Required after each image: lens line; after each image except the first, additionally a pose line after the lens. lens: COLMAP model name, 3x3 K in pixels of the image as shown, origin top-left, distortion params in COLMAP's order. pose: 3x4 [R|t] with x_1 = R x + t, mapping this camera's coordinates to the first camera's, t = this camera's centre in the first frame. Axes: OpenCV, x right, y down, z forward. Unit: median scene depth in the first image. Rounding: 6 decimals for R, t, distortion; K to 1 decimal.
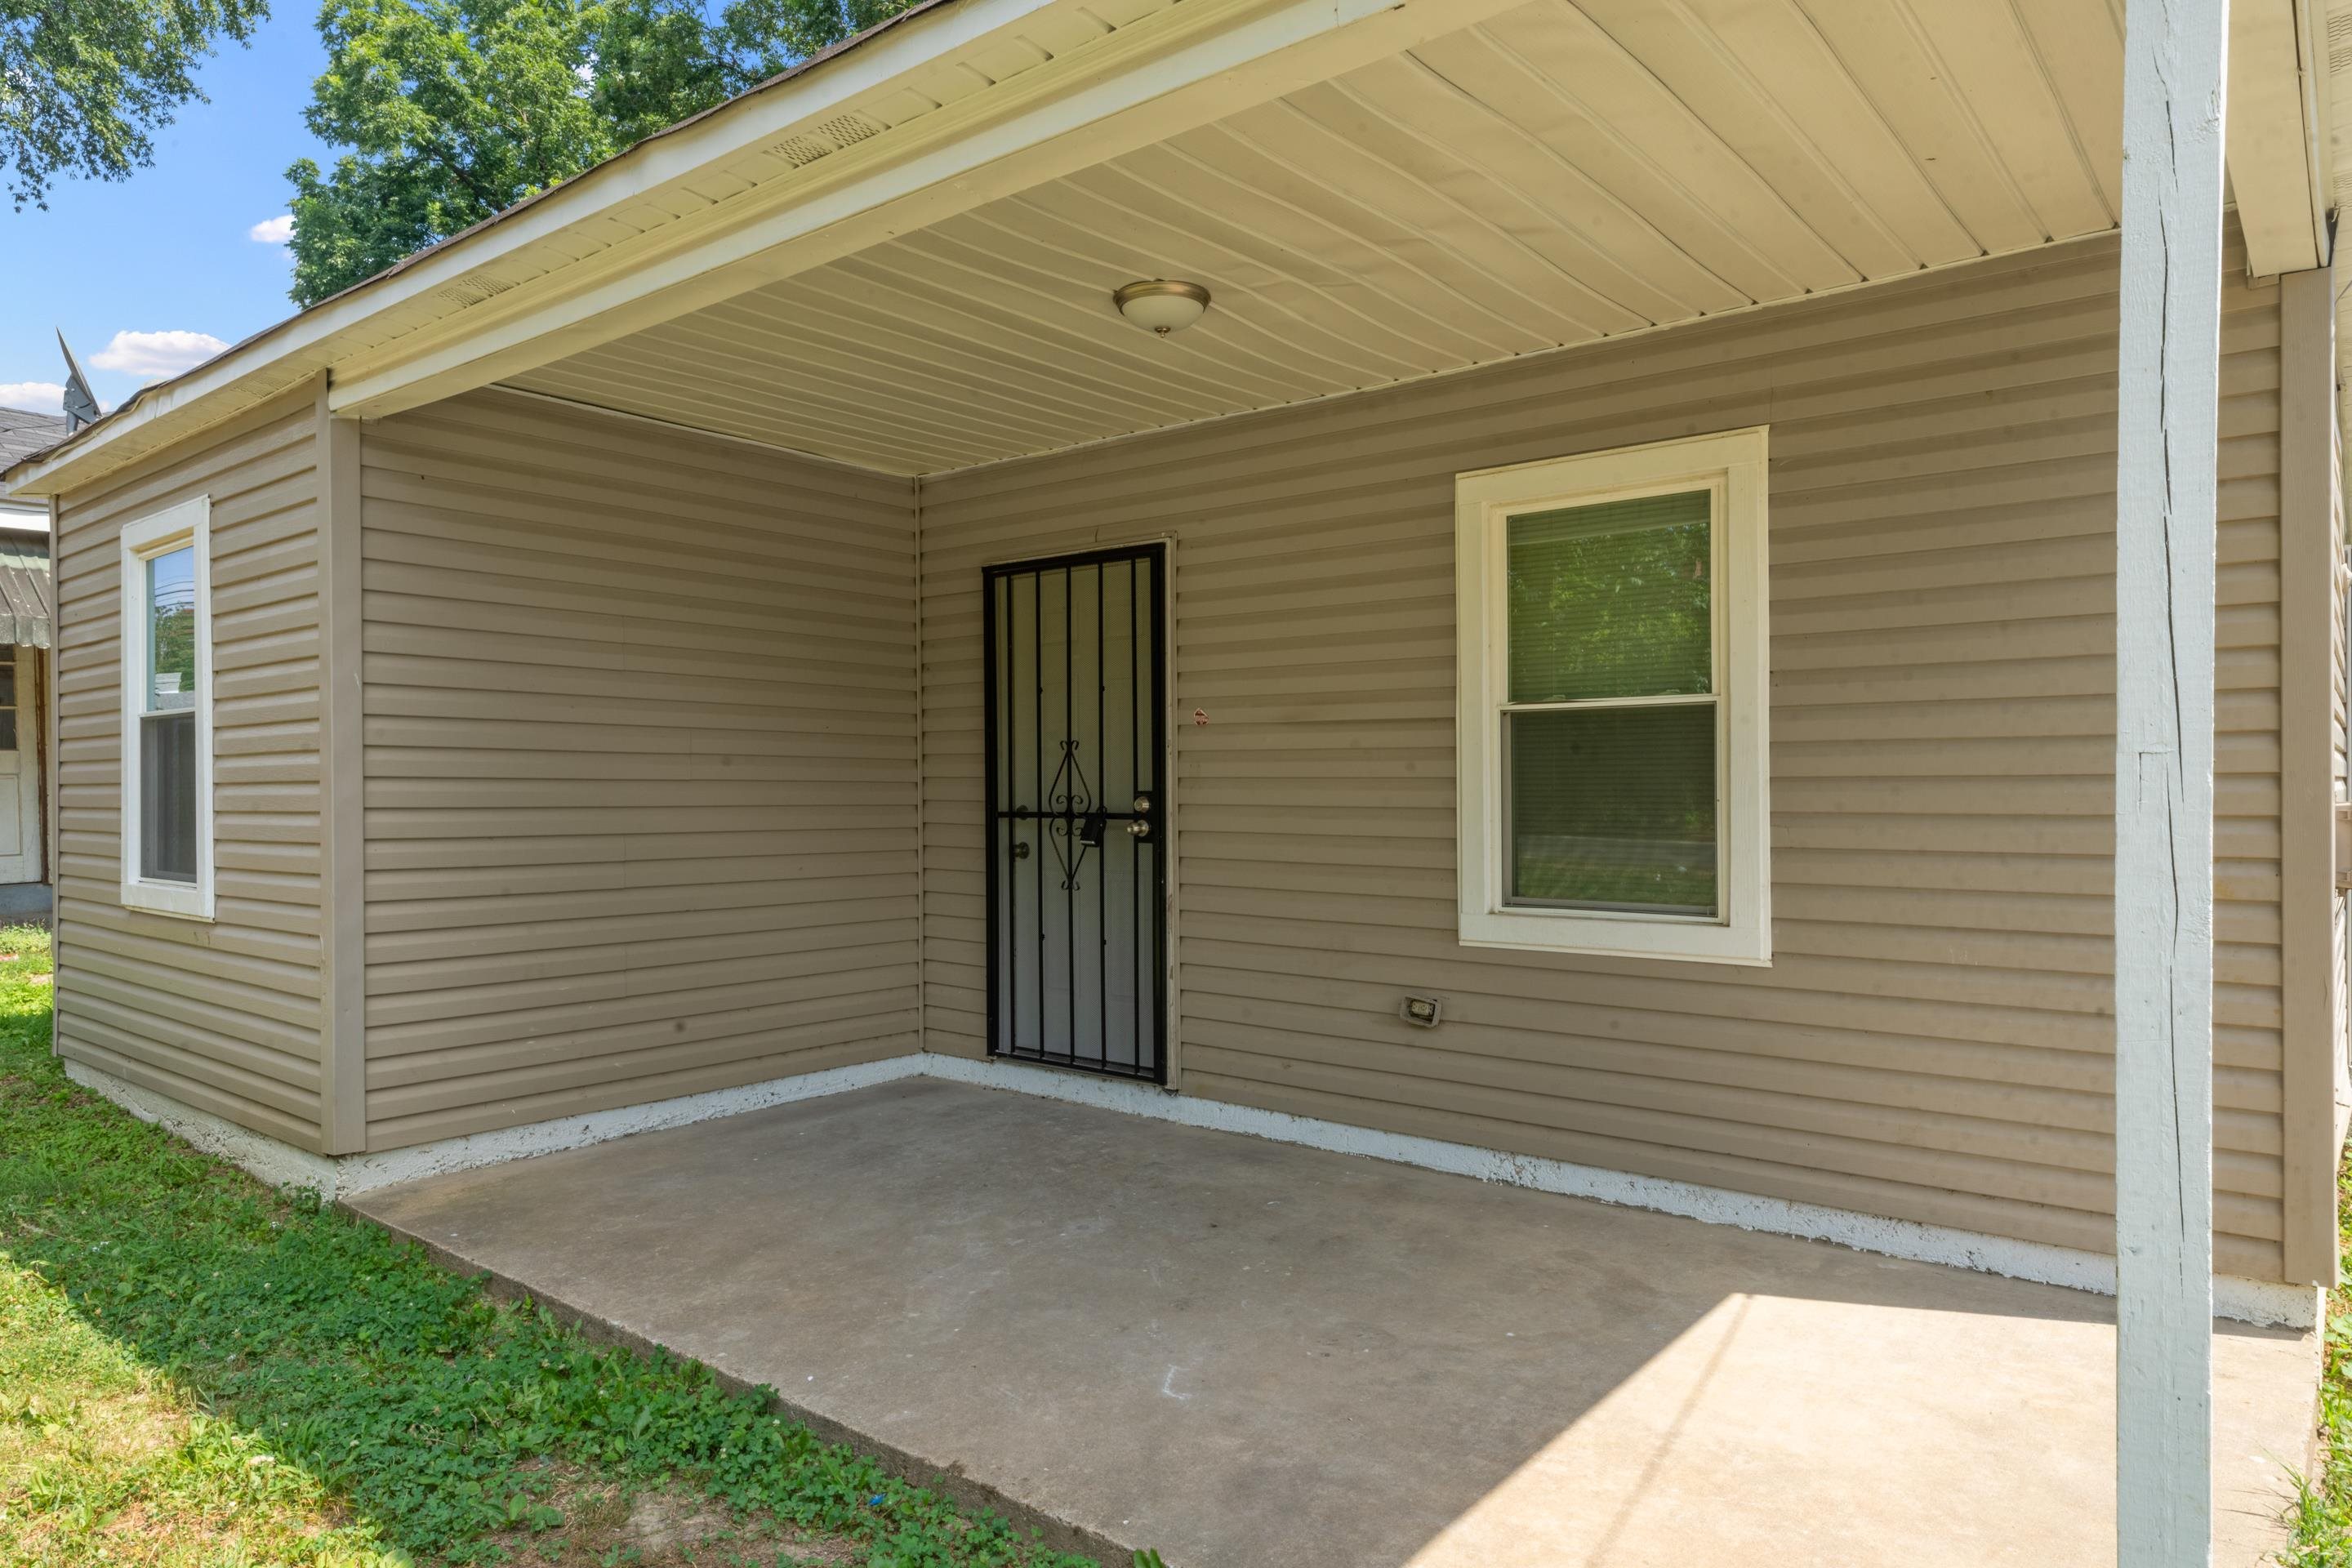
lens RADIAL K [[1459.7, 0, 1176.0], [0, 1459.7, 784.0], [0, 0, 1]] dist [-0.000425, 0.000164]
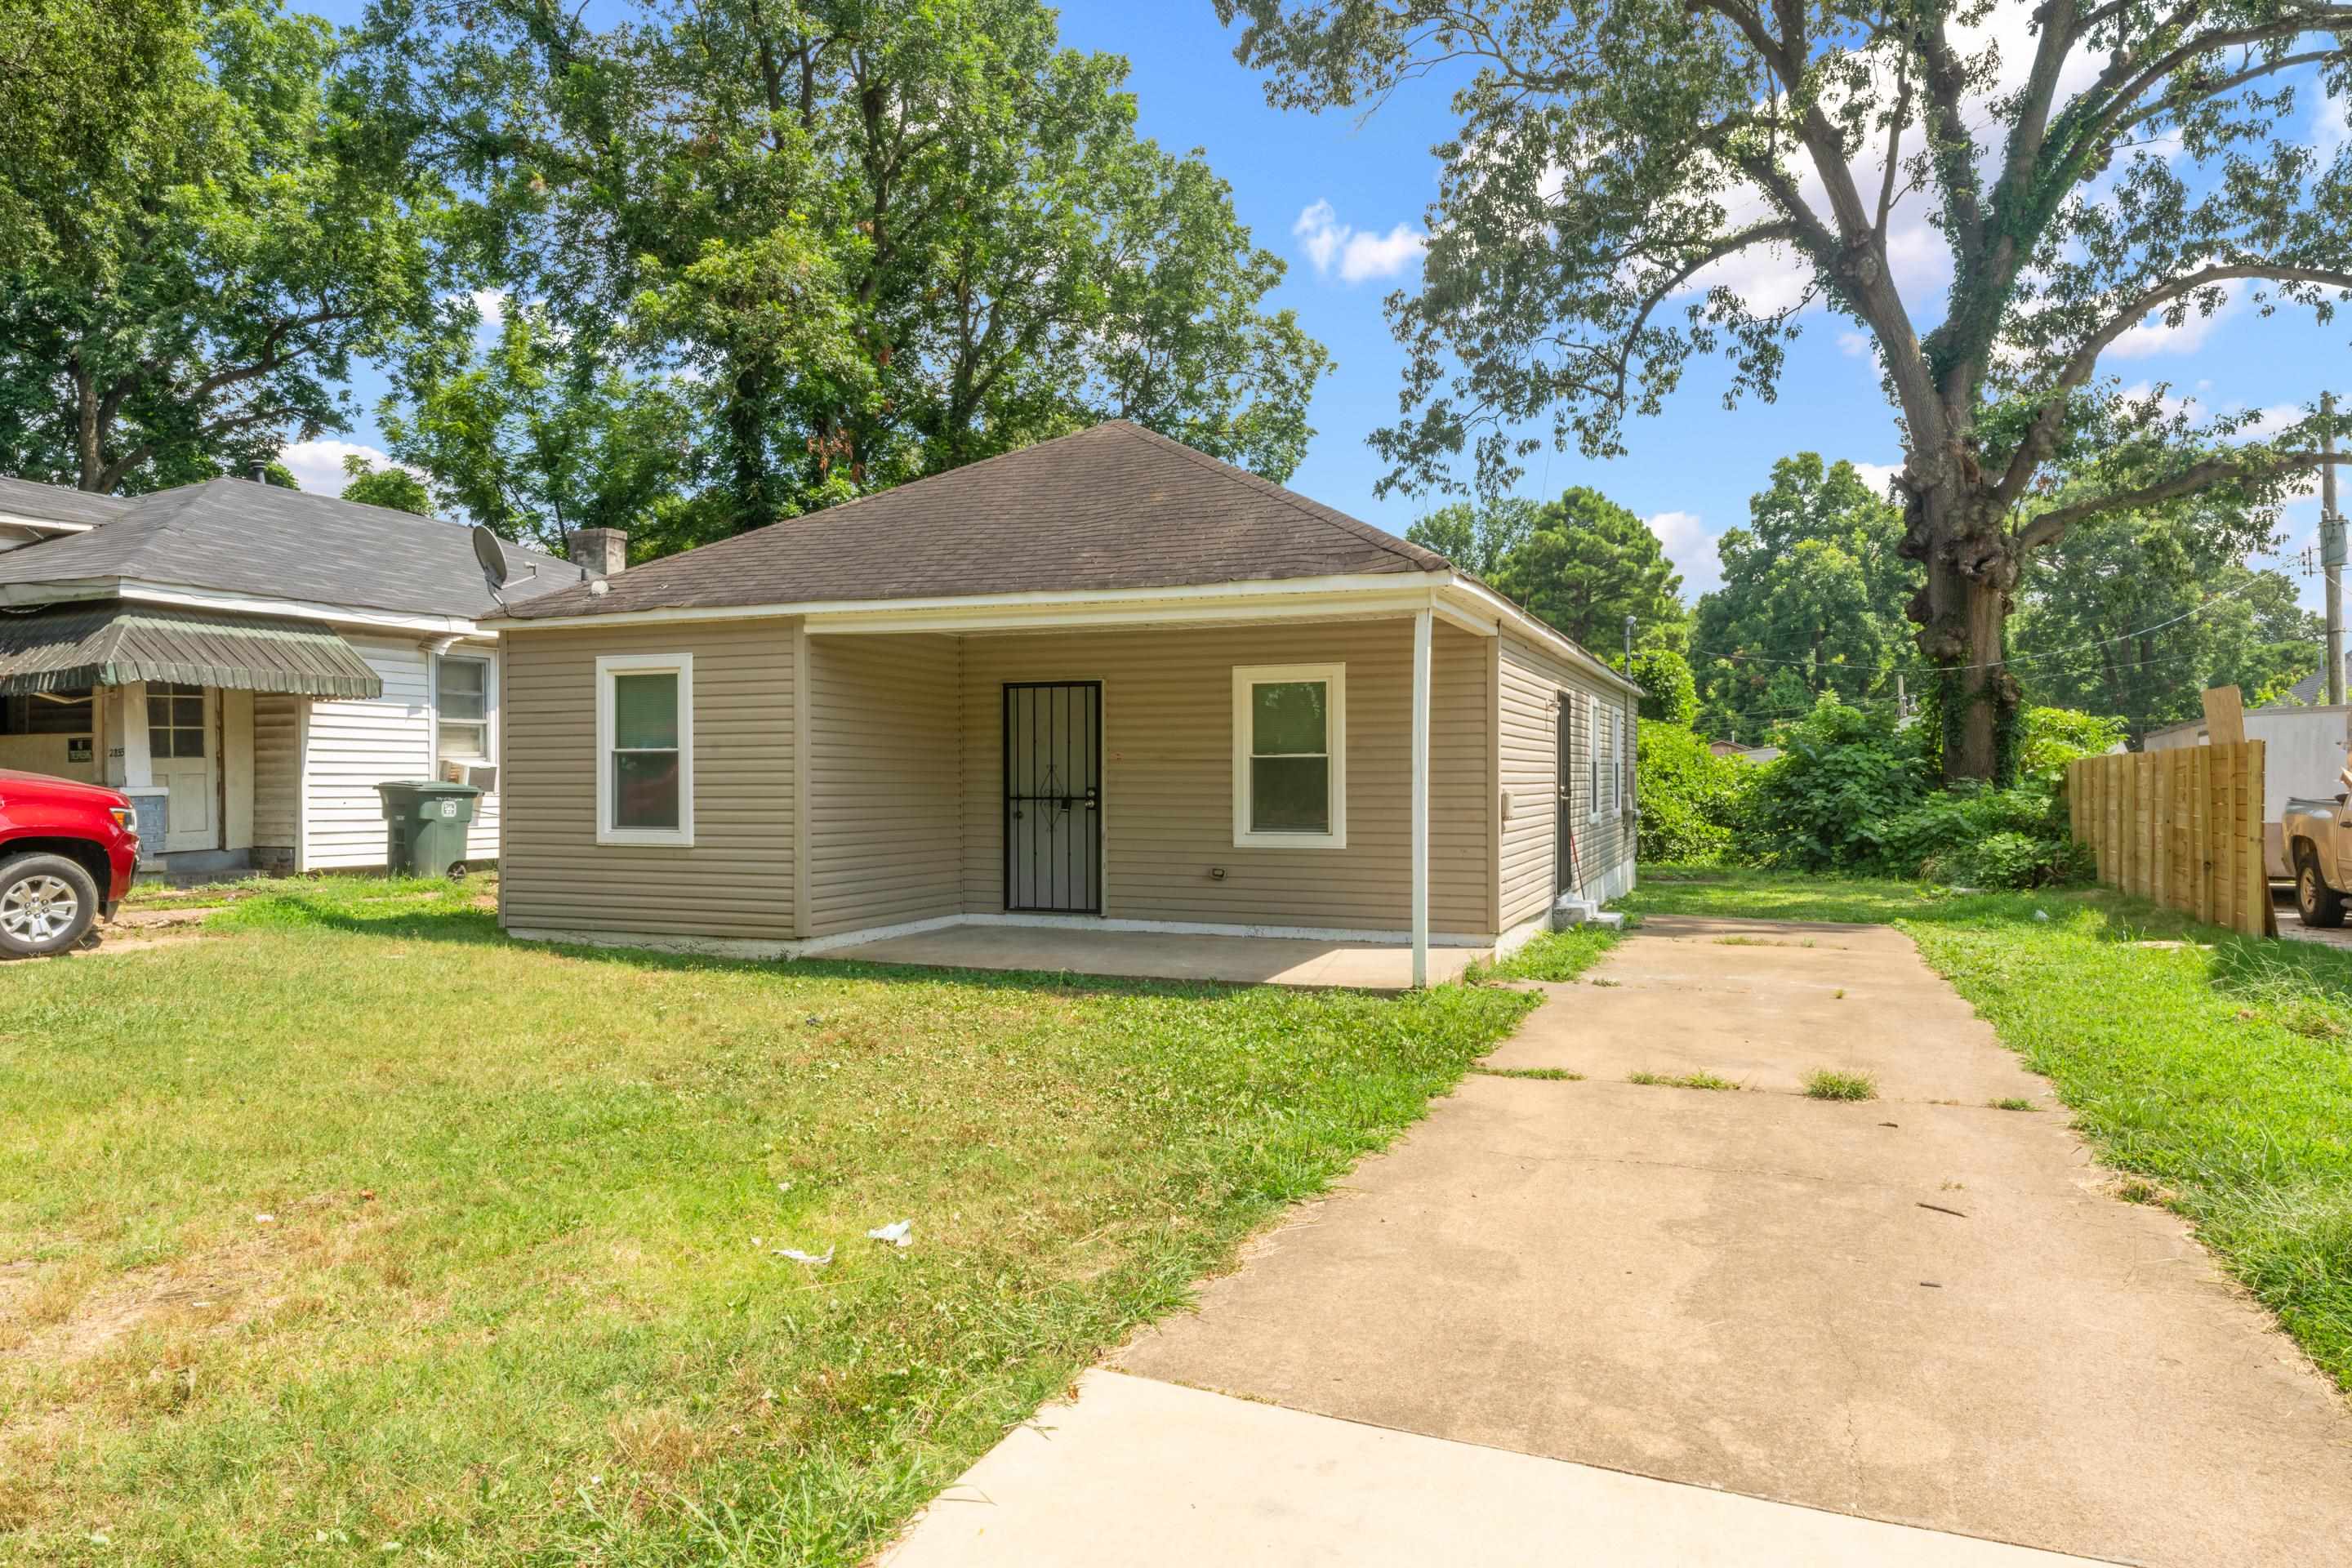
lens RADIAL K [[1459.7, 0, 1176.0], [0, 1459.7, 784.0], [0, 0, 1]] dist [-0.000425, 0.000164]
pose [[0.959948, 0.000279, 0.280177, -0.539567], [-0.001961, 0.999982, 0.005725, -0.014218], [-0.280170, -0.006045, 0.959931, -1.249329]]
